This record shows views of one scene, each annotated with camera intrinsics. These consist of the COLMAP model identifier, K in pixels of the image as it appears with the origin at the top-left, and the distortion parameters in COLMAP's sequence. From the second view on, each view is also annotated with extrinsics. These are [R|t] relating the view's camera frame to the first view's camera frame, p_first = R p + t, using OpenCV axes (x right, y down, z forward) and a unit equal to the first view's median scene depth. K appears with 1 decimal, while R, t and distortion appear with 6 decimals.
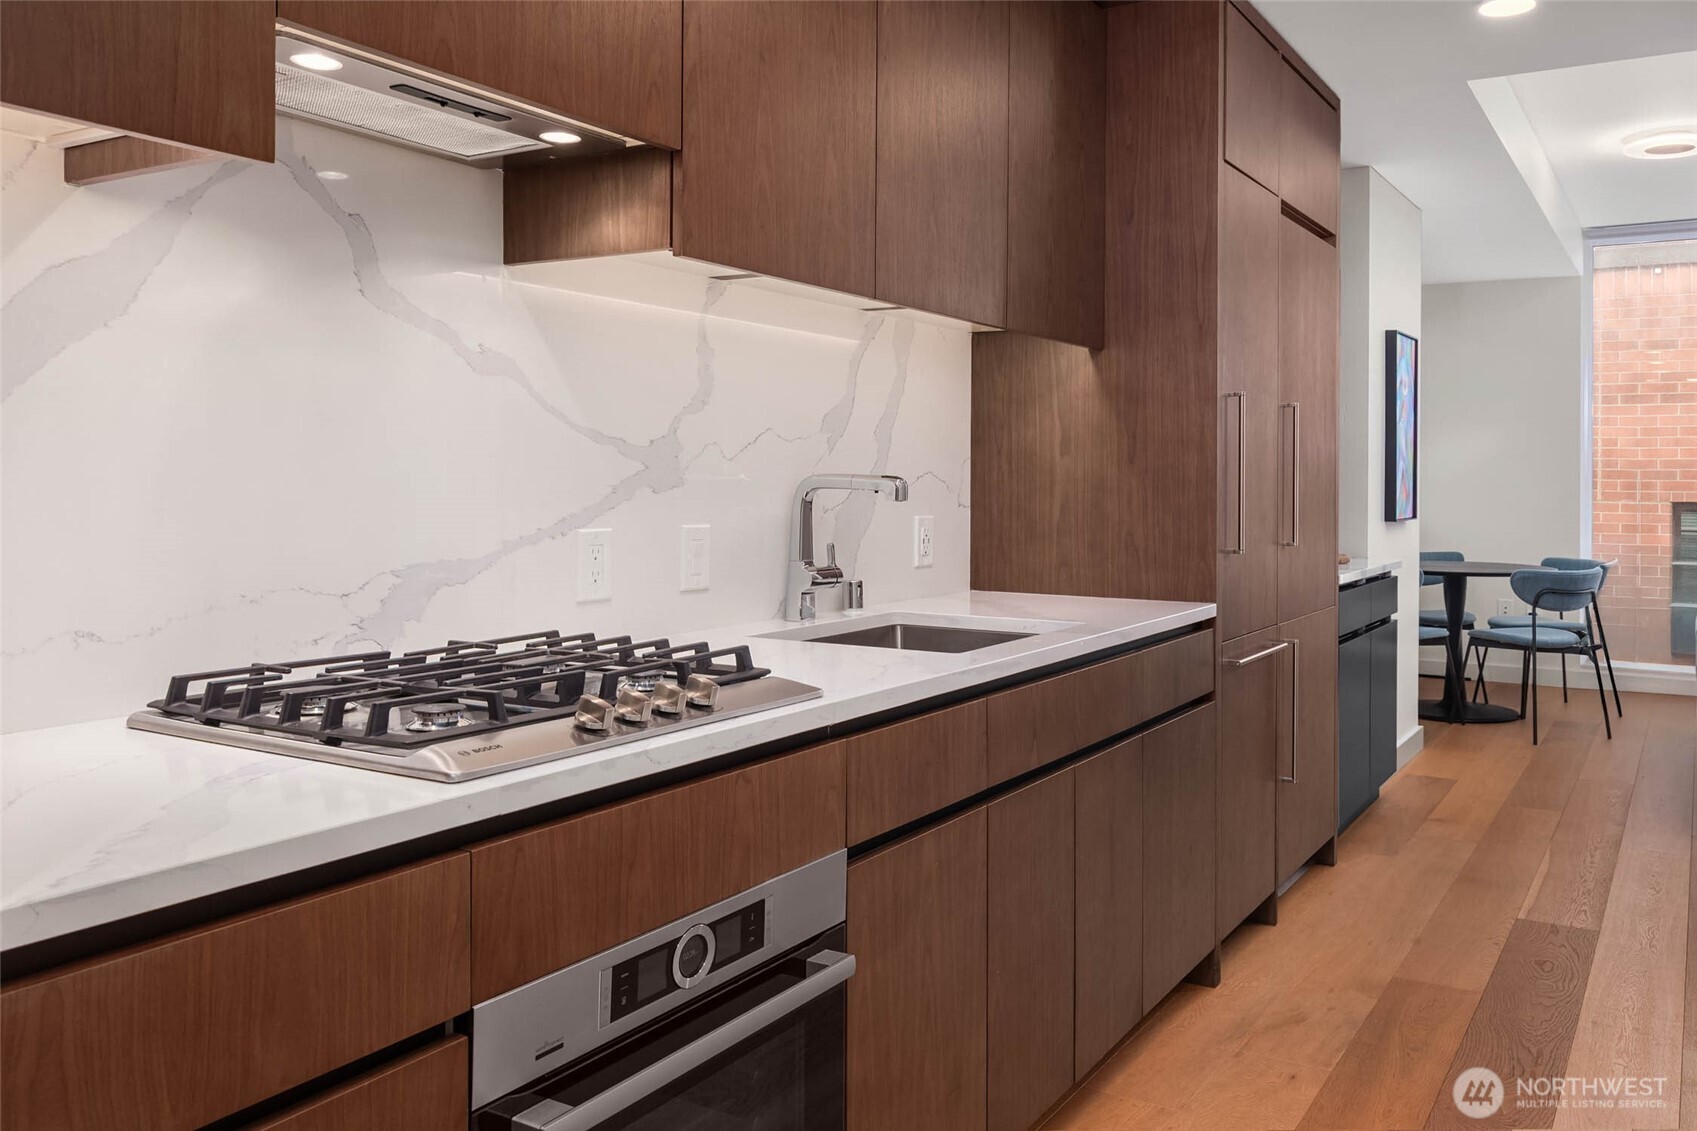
lens RADIAL K [[1298.1, 0, 851.3], [0, 1298.1, 459.9], [0, 0, 1]] dist [0.004306, 0.000781]
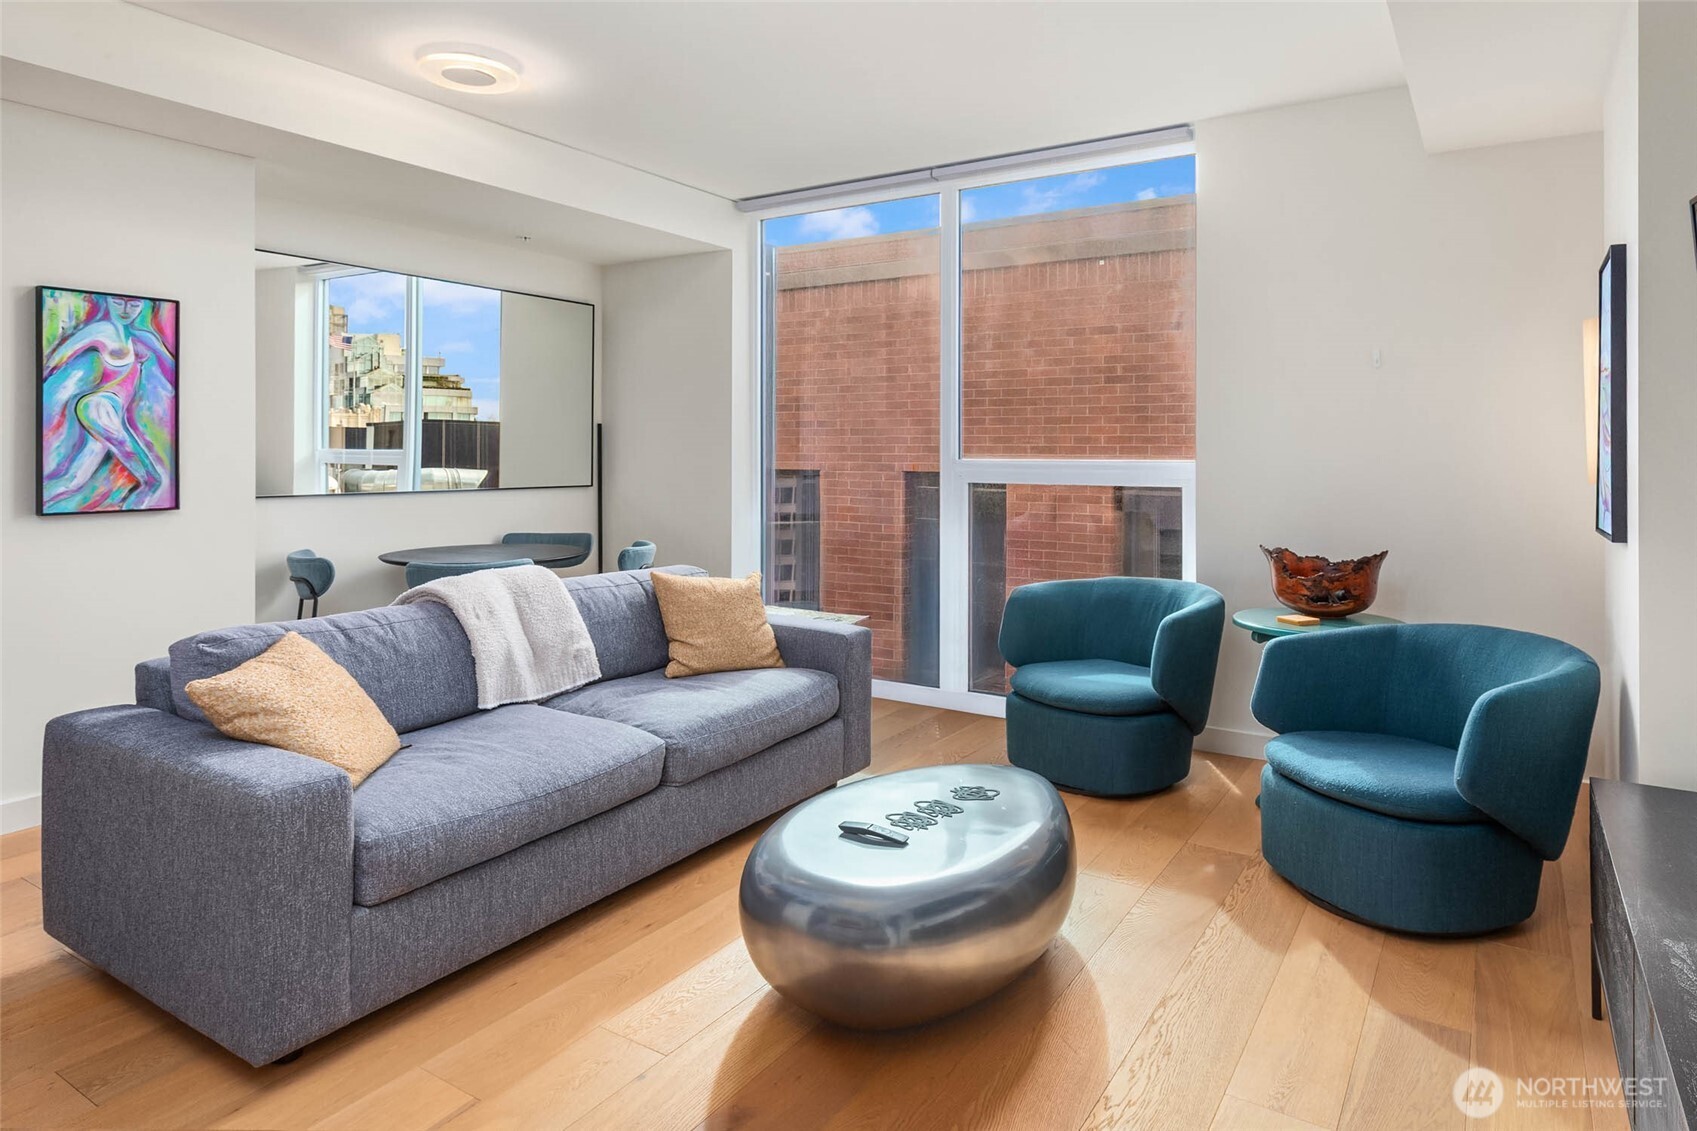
lens RADIAL K [[1007.5, 0, 845.0], [0, 1007.5, 440.0], [0, 0, 1]] dist [0.015525, 0.001158]
pose [[0.999971, -0.007533, -0.000748, 0.988166], [0.007534, 0.999970, 0.001715, 0.001659], [0.000735, -0.001720, 0.999998, 0.369256]]
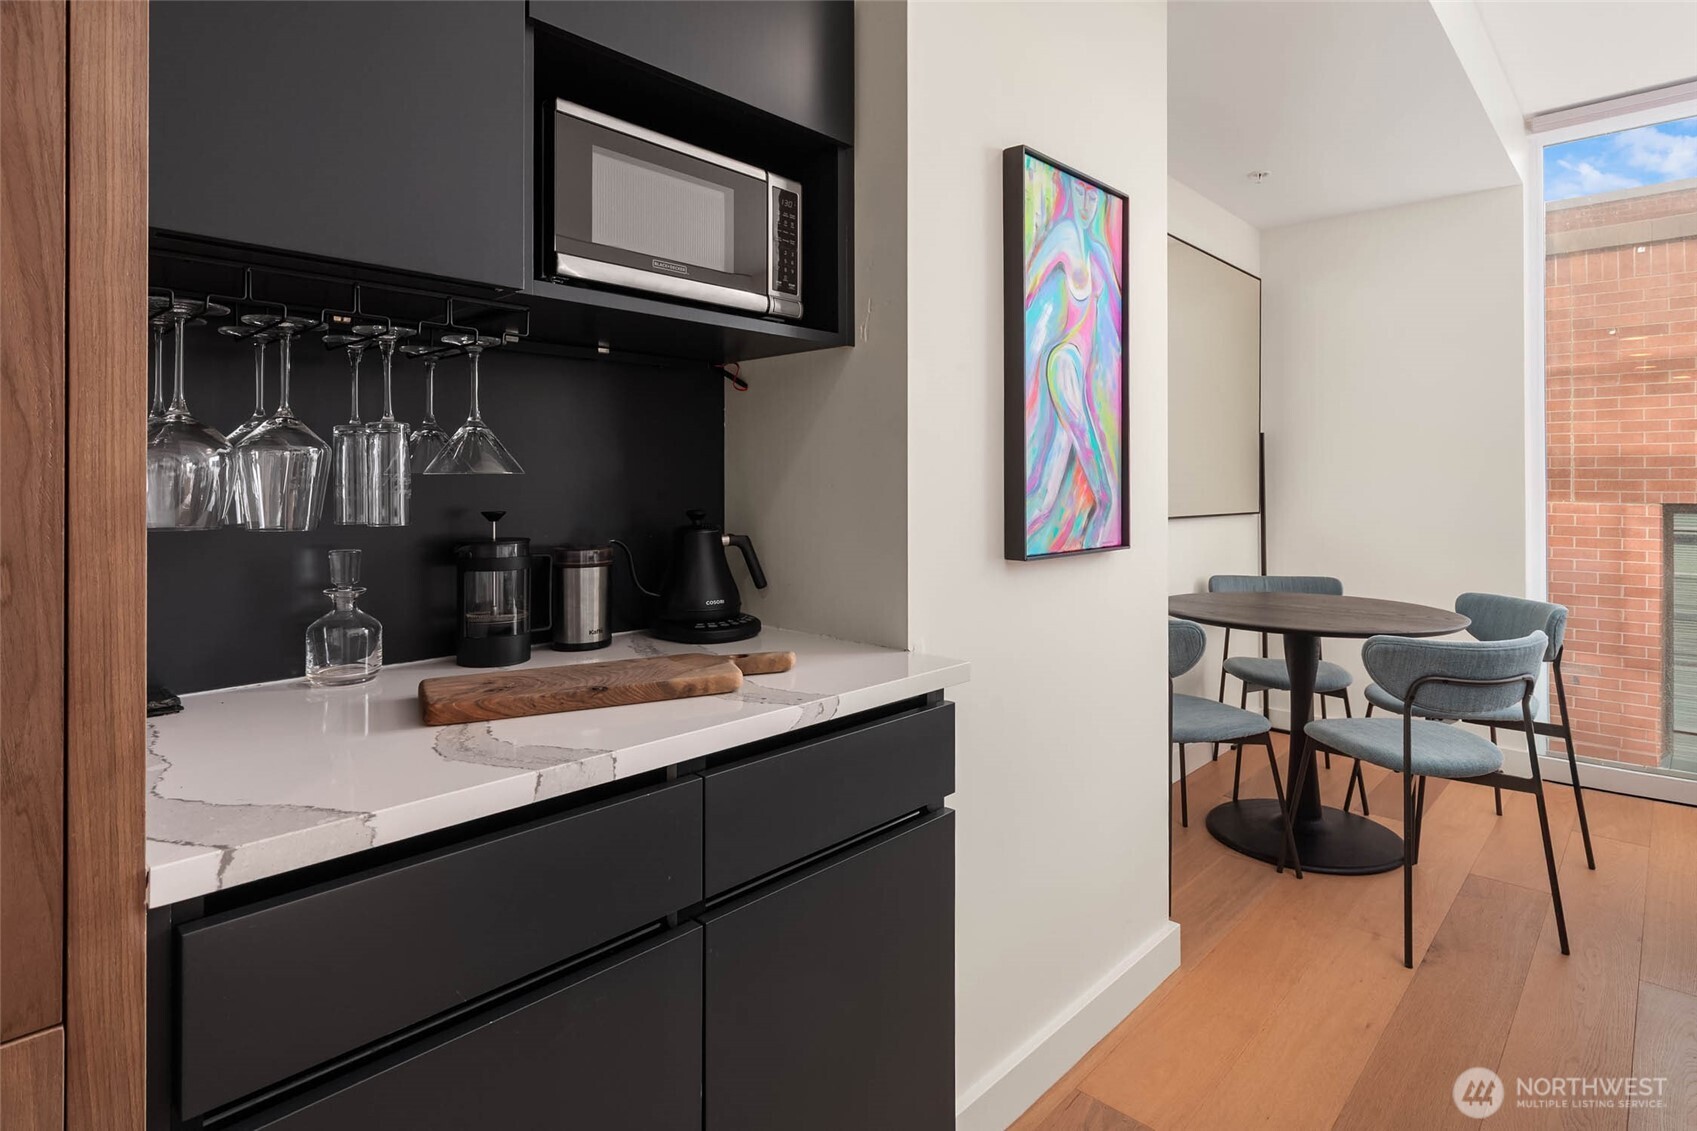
lens RADIAL K [[876.3, 0, 844.4], [0, 876.3, 471.3], [0, 0, 1]] dist [-0.002072, -0.000370]
pose [[0.983741, -0.008901, -0.179375, 0.436051], [0.008552, 0.999960, -0.002719, 0.016959], [0.179392, 0.001141, 0.983777, 0.723006]]
